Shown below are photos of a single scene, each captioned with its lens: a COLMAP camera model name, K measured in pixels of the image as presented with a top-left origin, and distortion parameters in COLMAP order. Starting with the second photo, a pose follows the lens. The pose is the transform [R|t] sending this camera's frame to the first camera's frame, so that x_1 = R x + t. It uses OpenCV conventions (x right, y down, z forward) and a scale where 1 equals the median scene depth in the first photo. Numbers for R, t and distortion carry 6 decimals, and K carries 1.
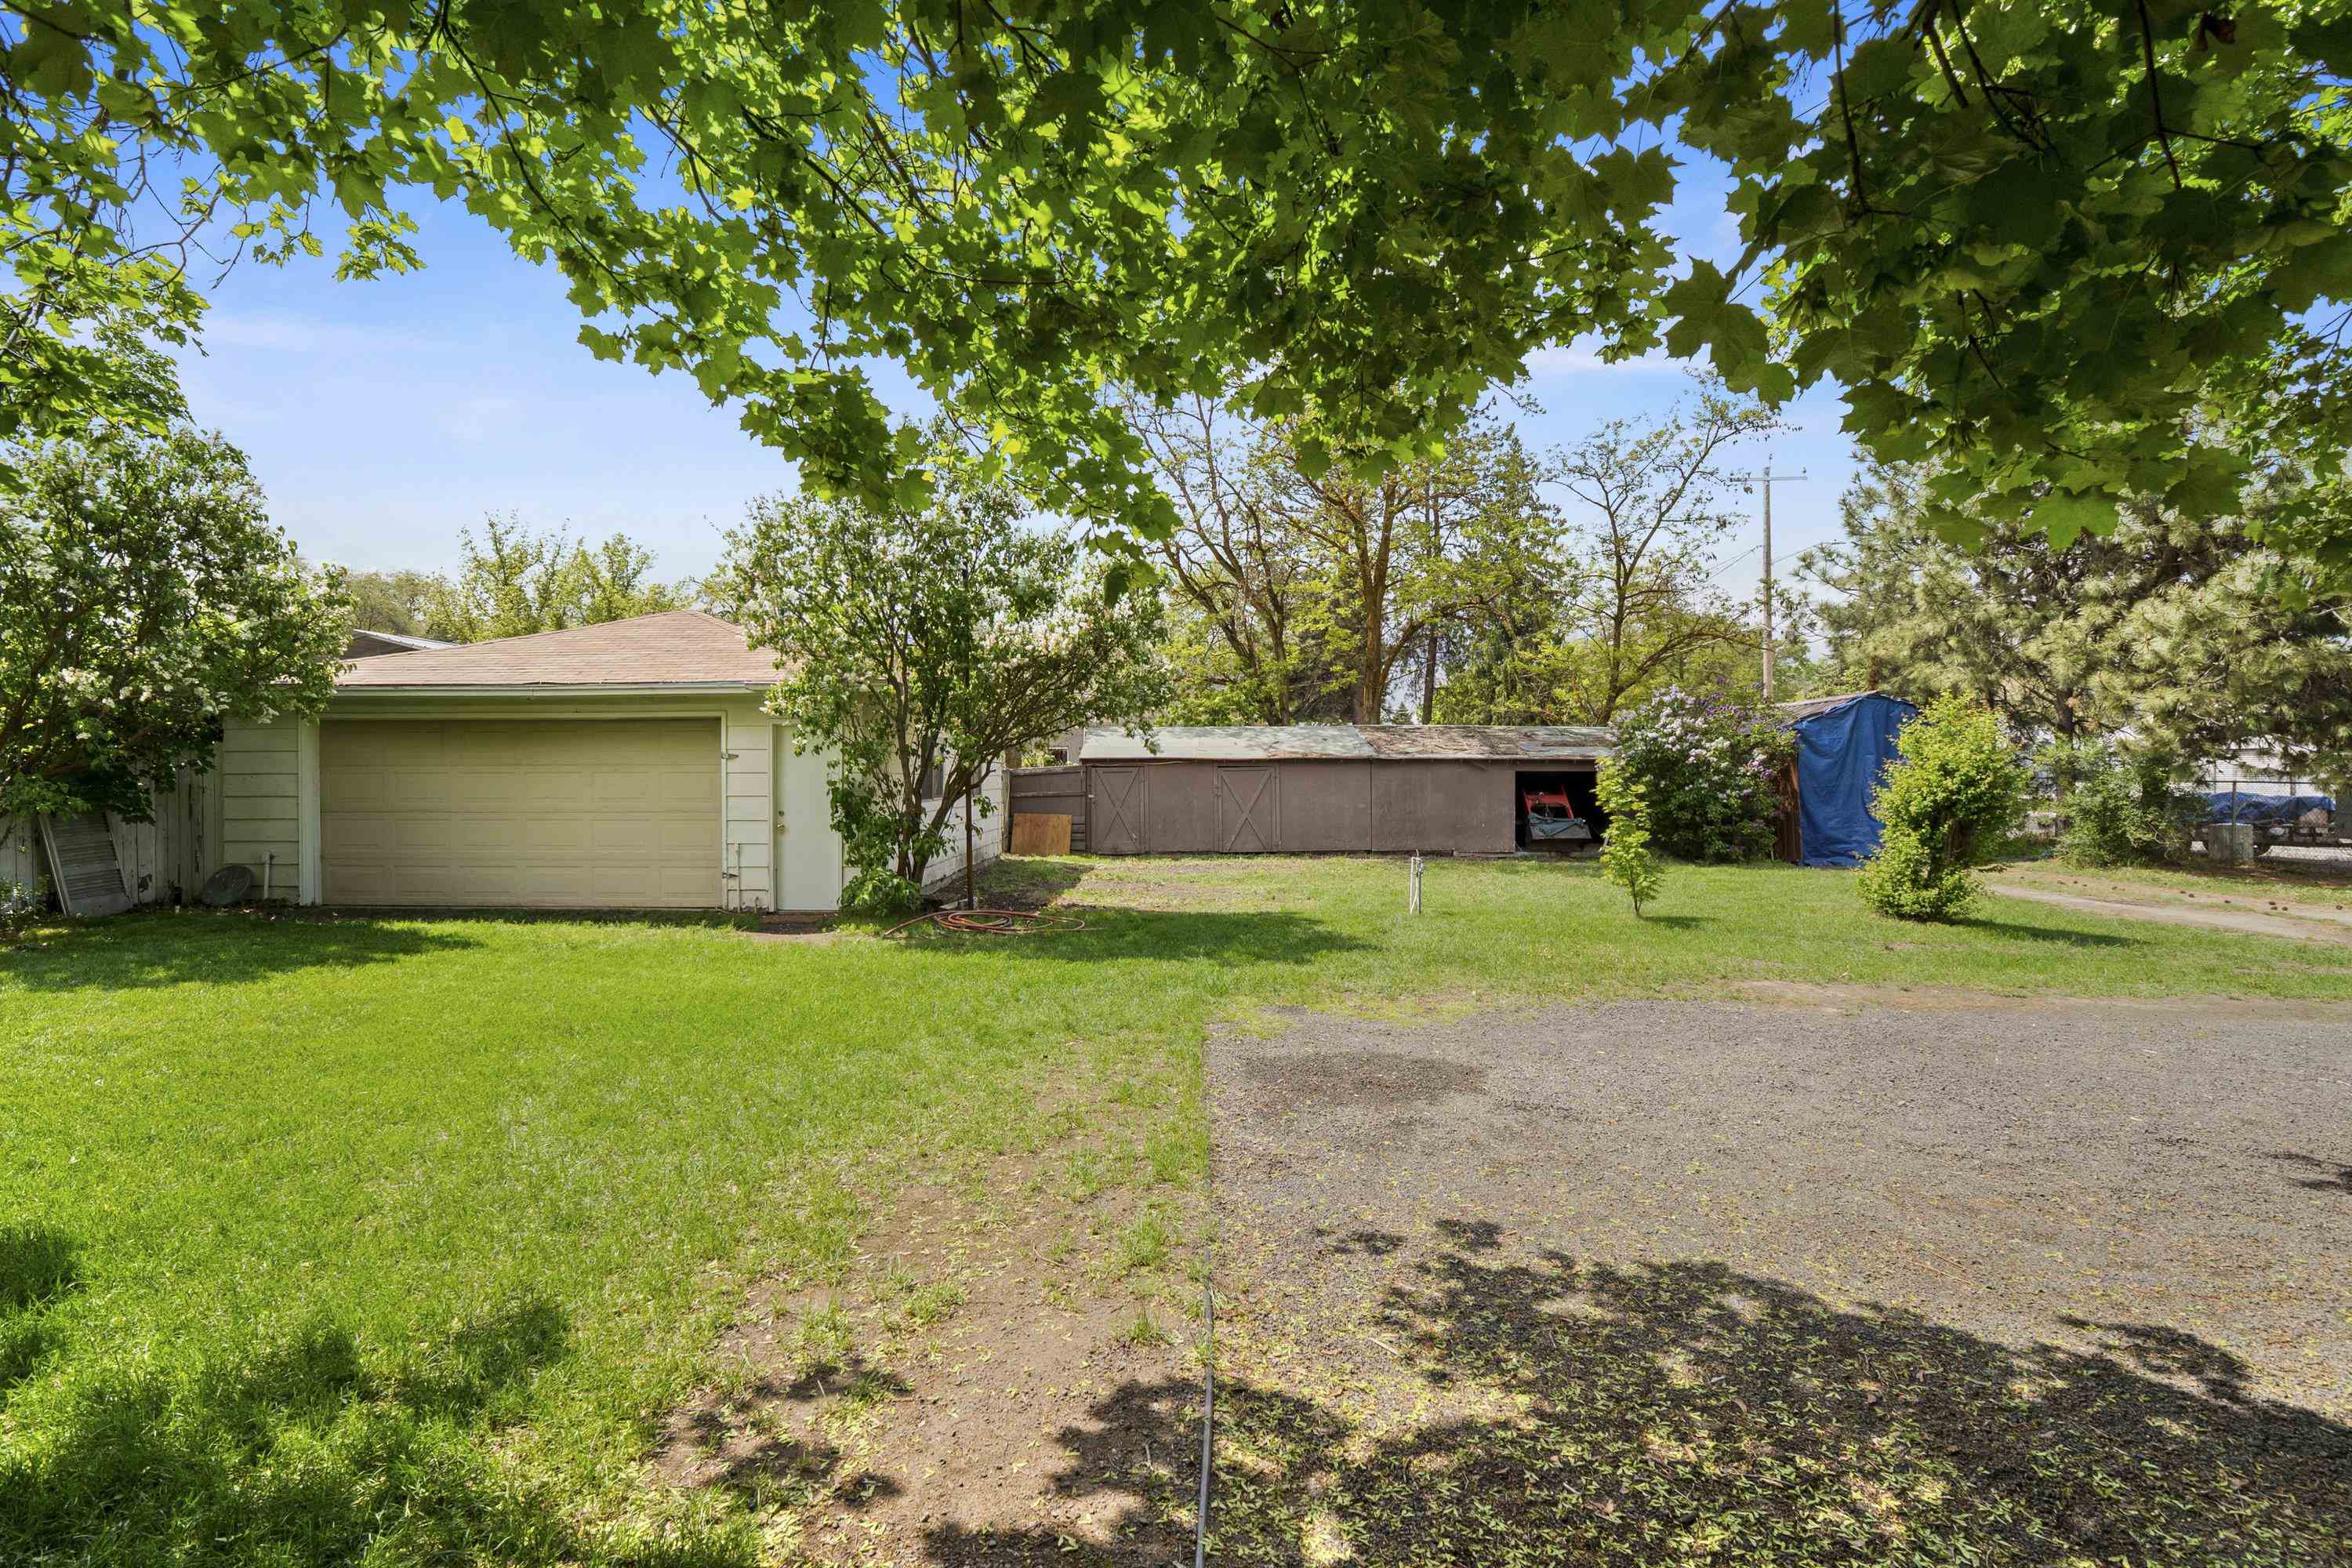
lens RADIAL K [[1000.8, 0, 1175.1], [0, 1000.8, 784.9], [0, 0, 1]] dist [-0.000062, 0.000000]
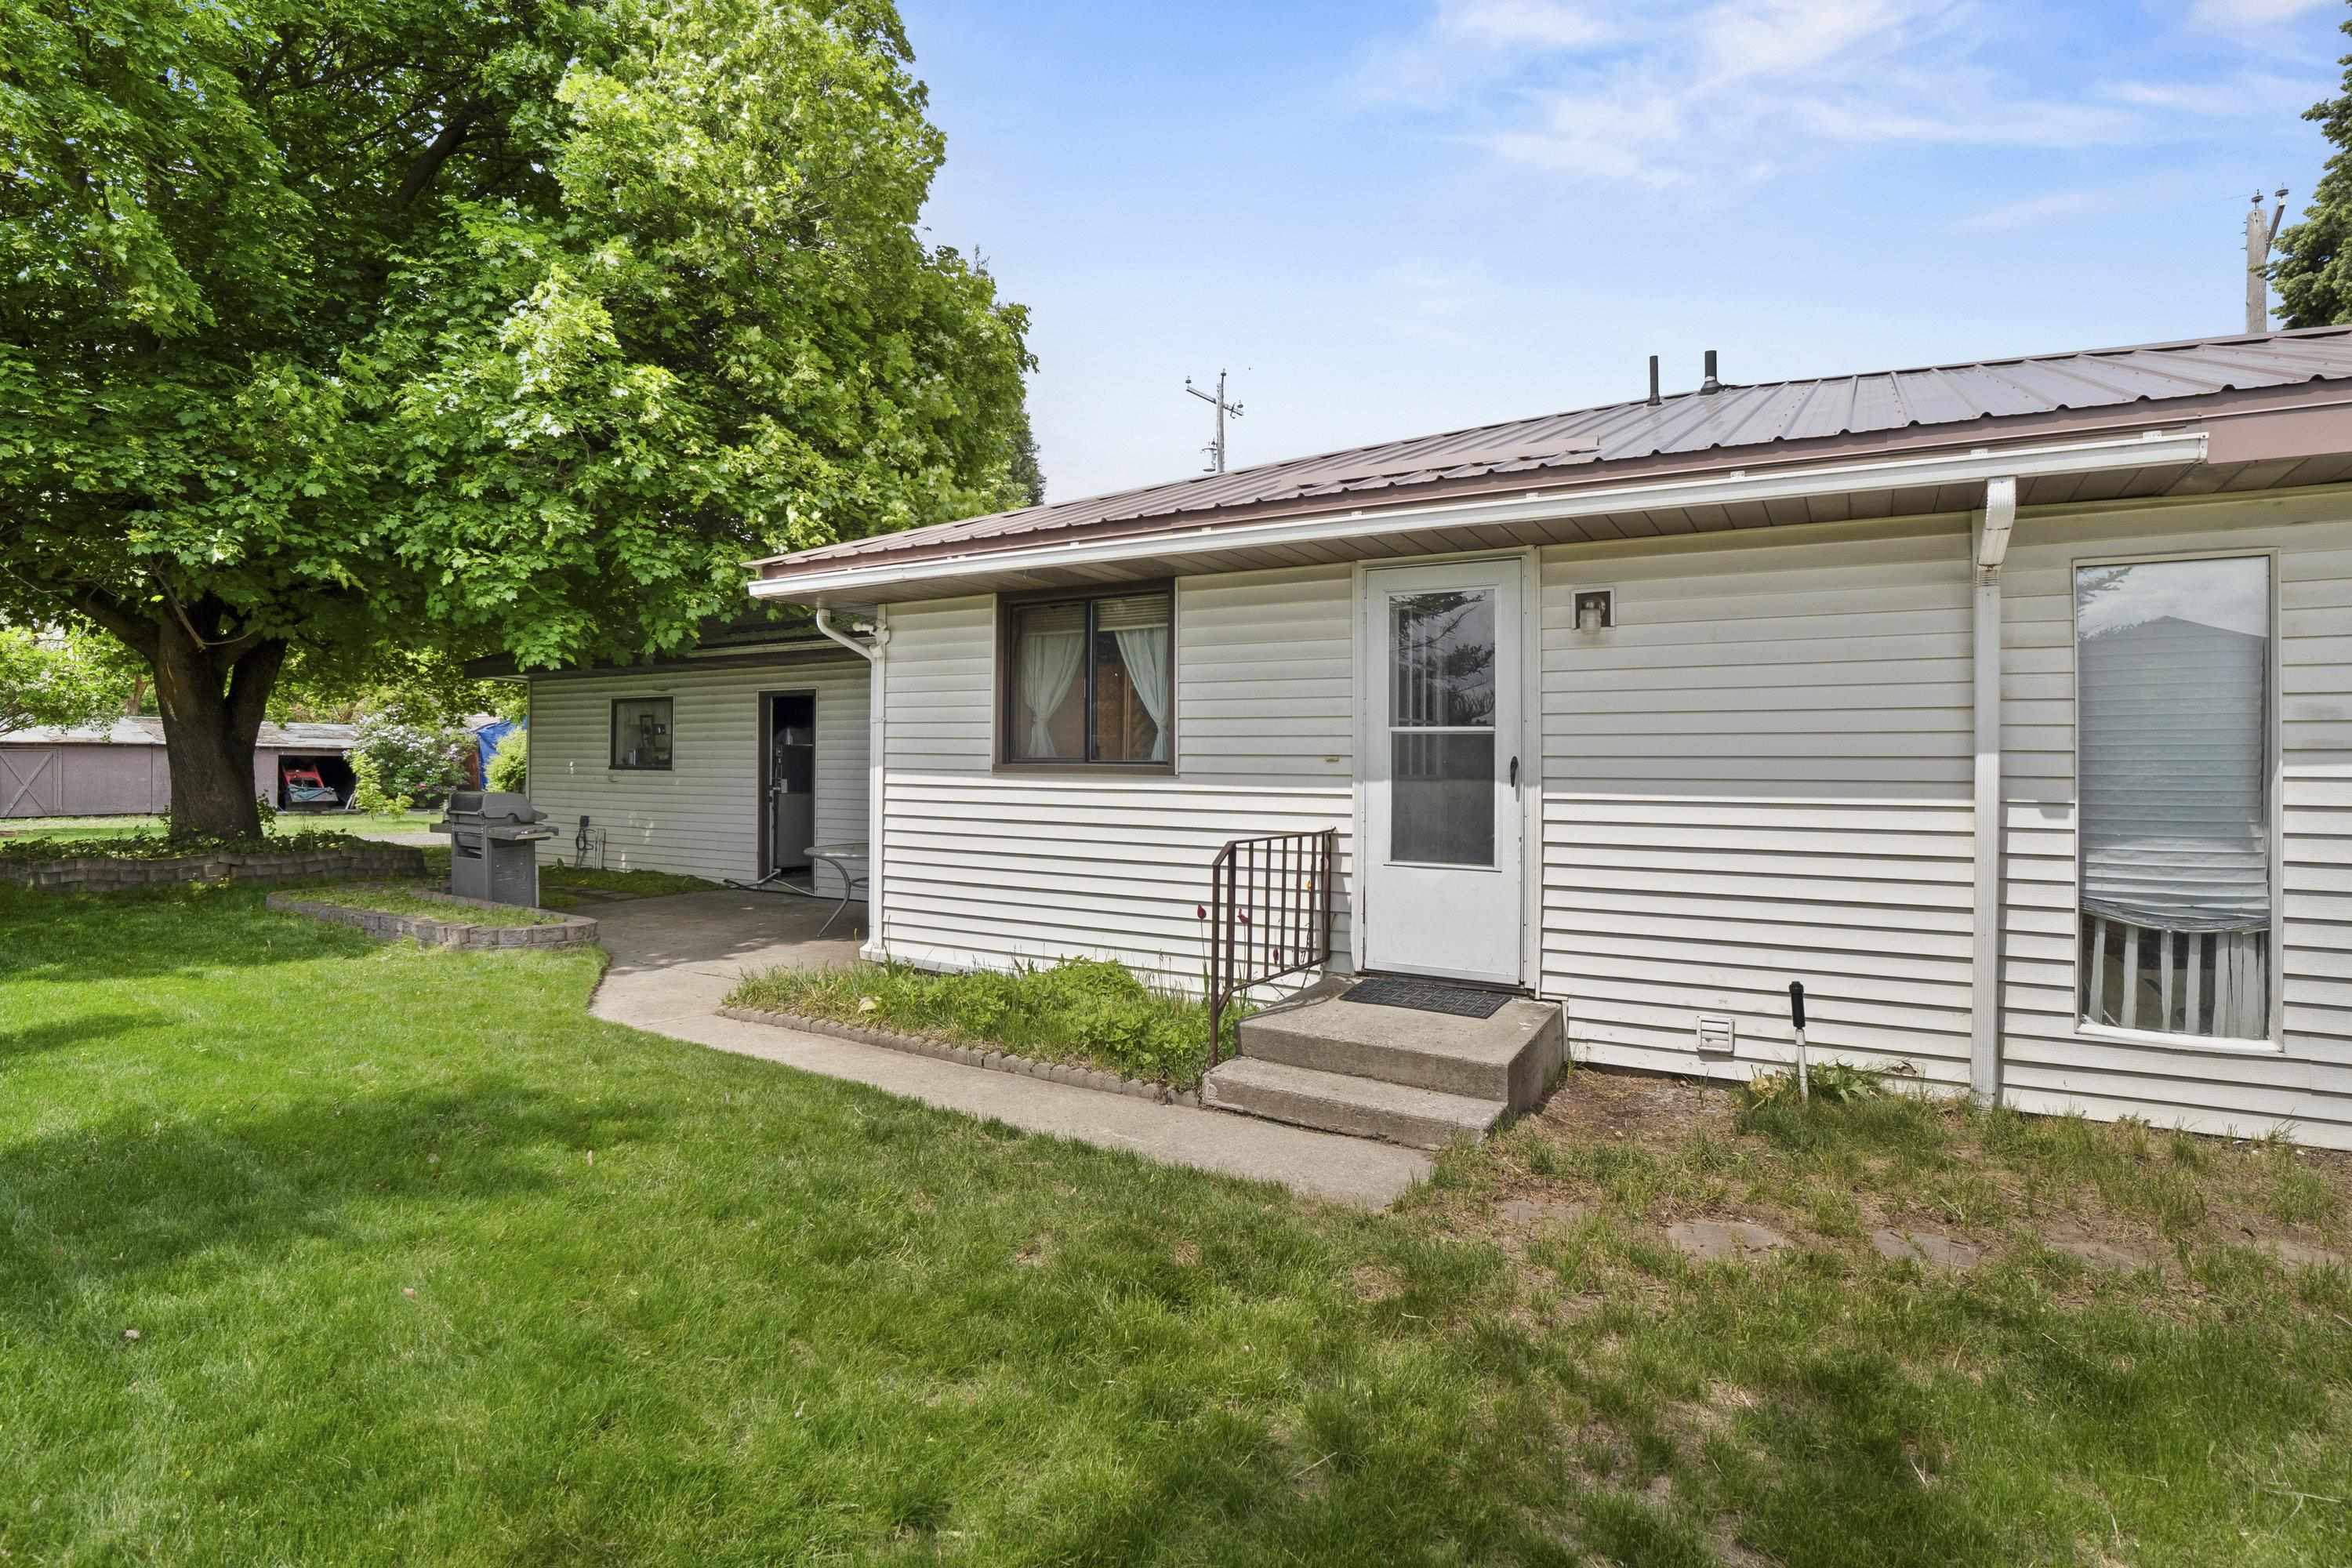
lens RADIAL K [[1150.8, 0, 1178.1], [0, 1150.8, 781.7], [0, 0, 1]] dist [-0.000439, -0.000016]
pose [[0.504470, 0.000198, 0.863429, -0.455945], [-0.007316, 0.999965, 0.004045, 0.009980], [-0.863398, -0.008357, 0.504454, -0.992760]]
